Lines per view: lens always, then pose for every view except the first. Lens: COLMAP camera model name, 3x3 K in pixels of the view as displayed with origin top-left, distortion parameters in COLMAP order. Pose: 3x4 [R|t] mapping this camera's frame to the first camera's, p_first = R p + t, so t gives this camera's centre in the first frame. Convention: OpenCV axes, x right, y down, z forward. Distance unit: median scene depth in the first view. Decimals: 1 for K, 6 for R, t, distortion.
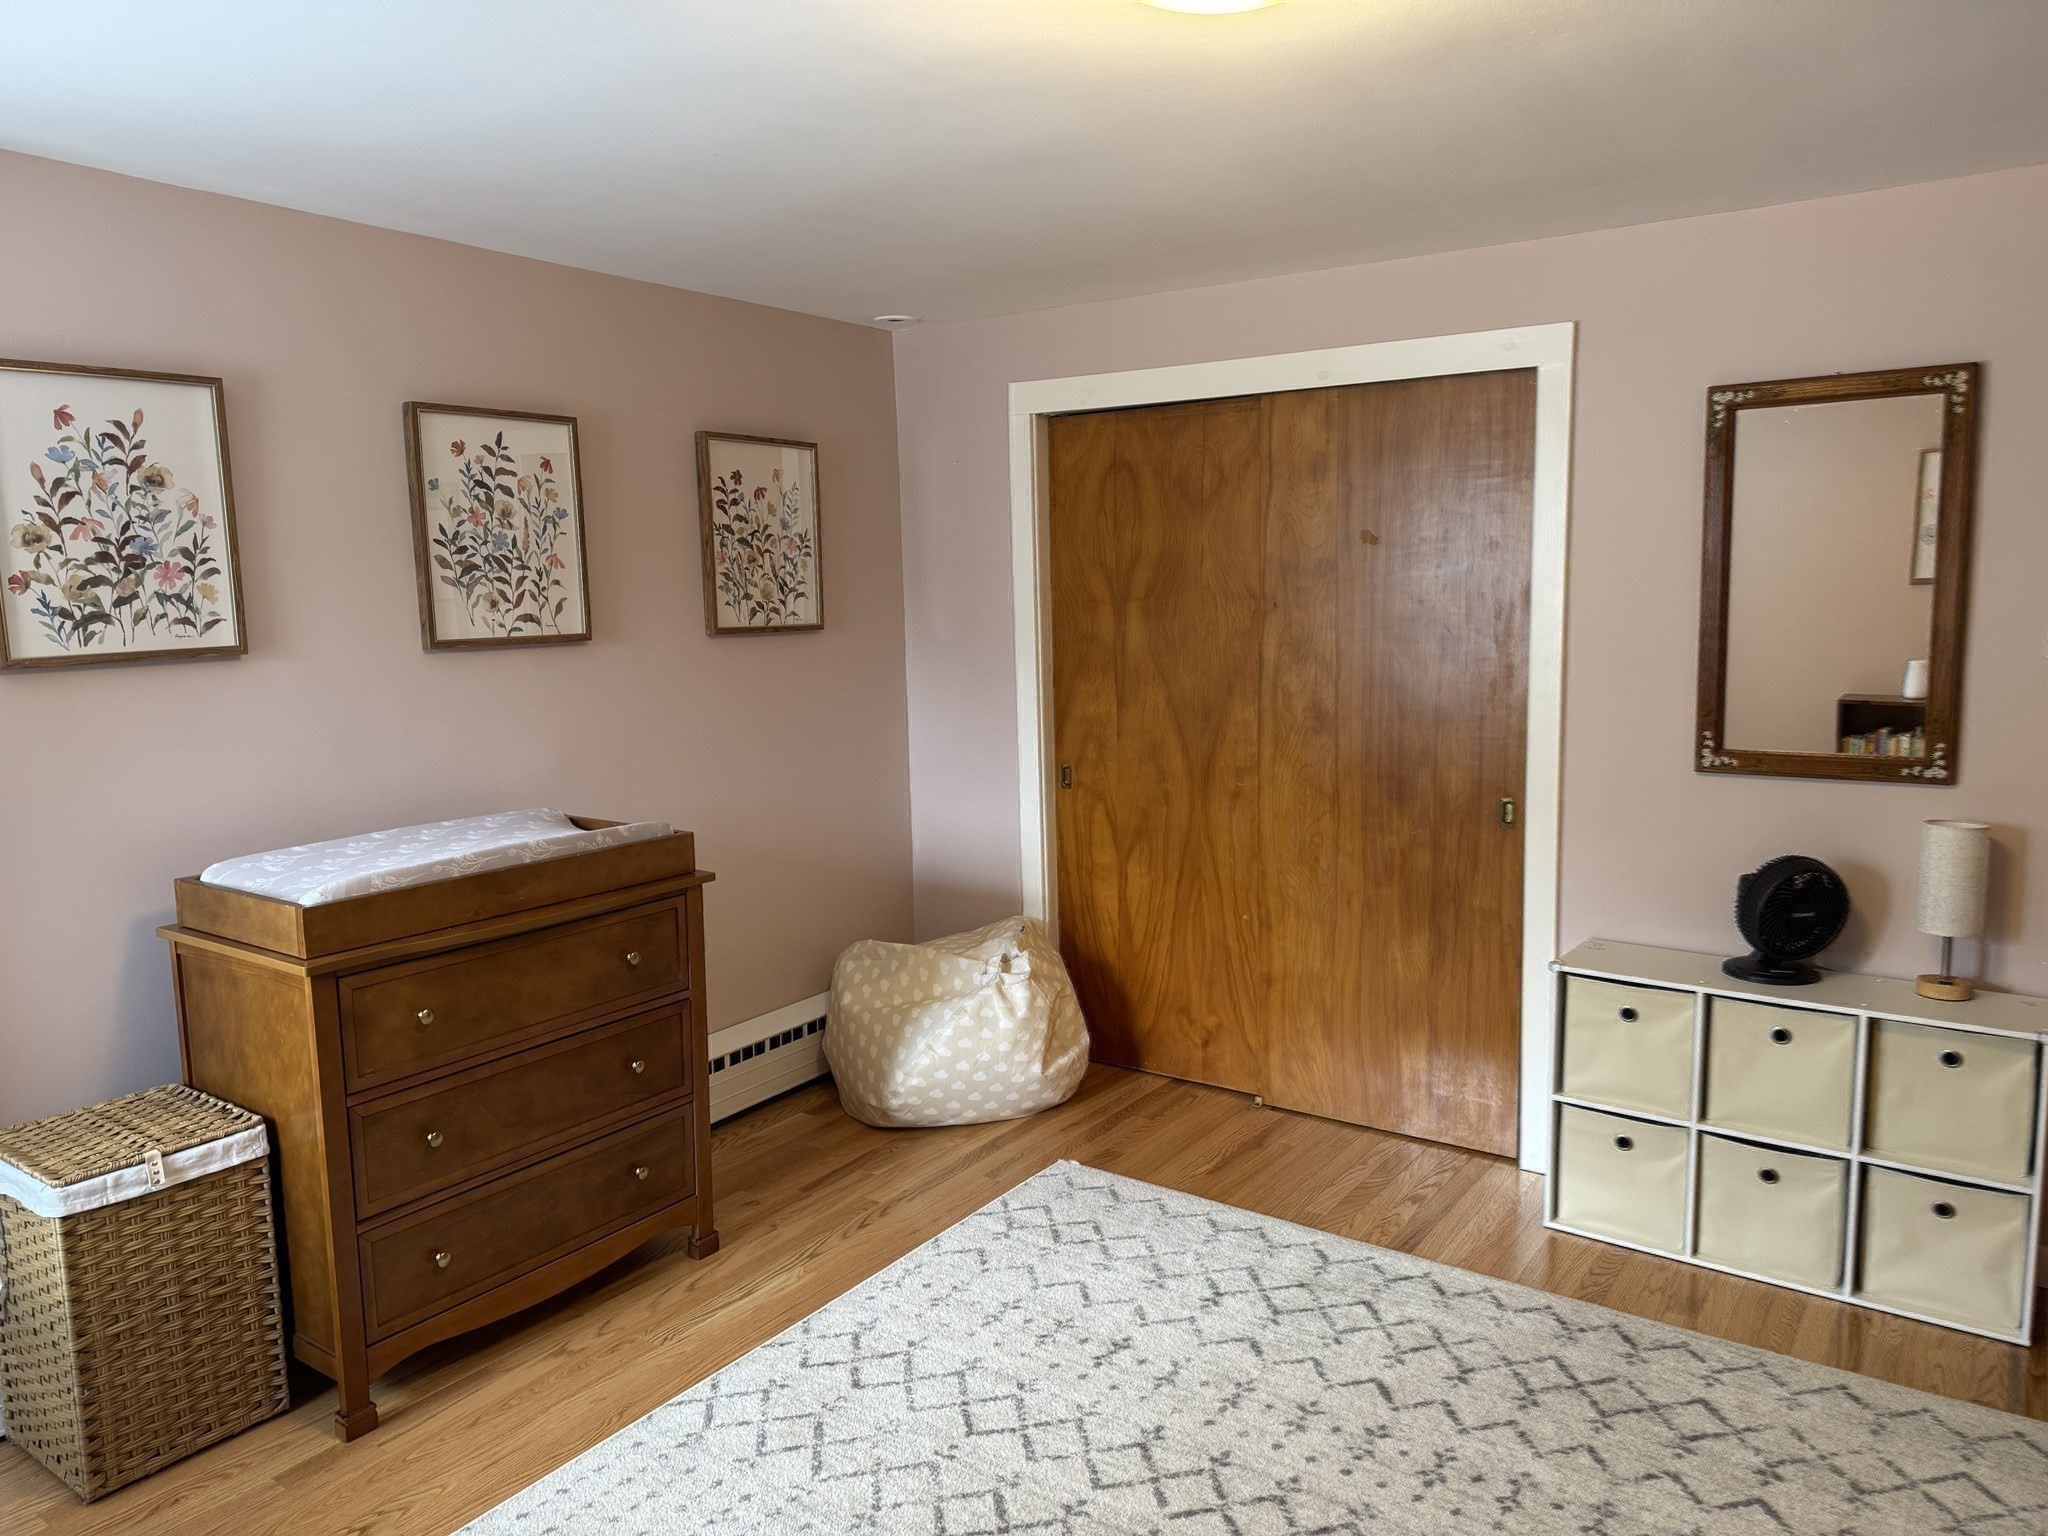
lens RADIAL K [[1437.2, 0, 1021.1], [0, 1437.2, 780.0], [0, 0, 1]] dist [0.018840, -0.021074]
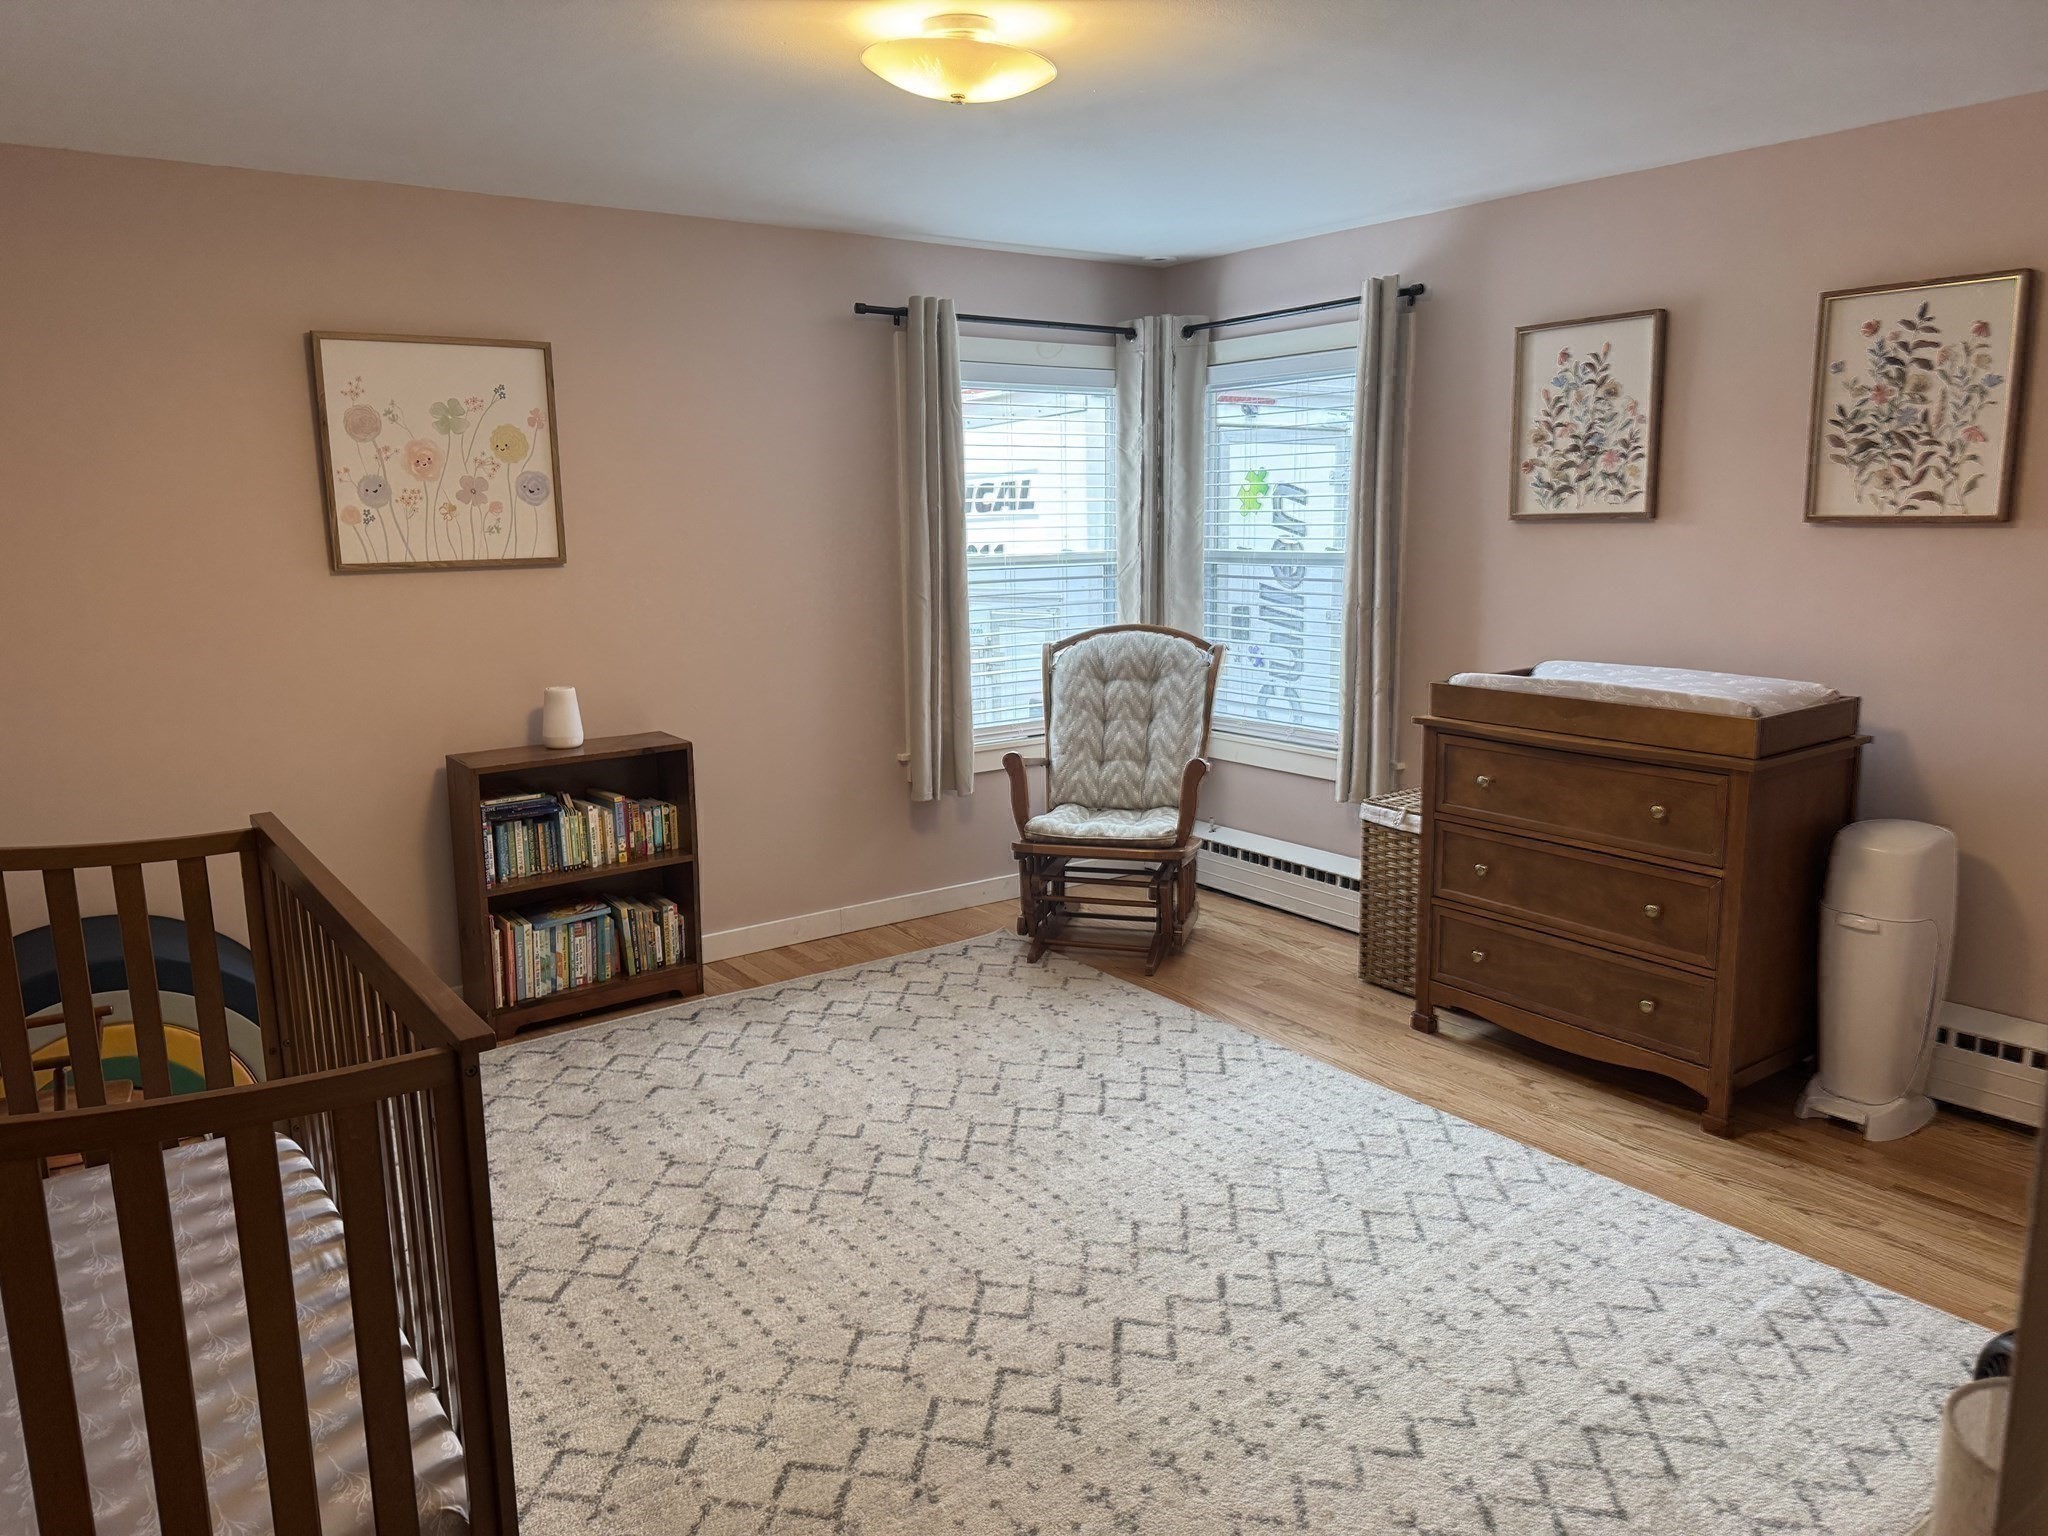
lens RADIAL K [[1437.2, 0, 1020.9], [0, 1437.2, 762.3], [0, 0, 1]] dist [0.018840, -0.021074]
pose [[-0.320481, 0.194663, -0.927037, 0.822096], [-0.108594, 0.964654, 0.240103, -0.112867], [0.941010, 0.177619, -0.288015, 0.782672]]
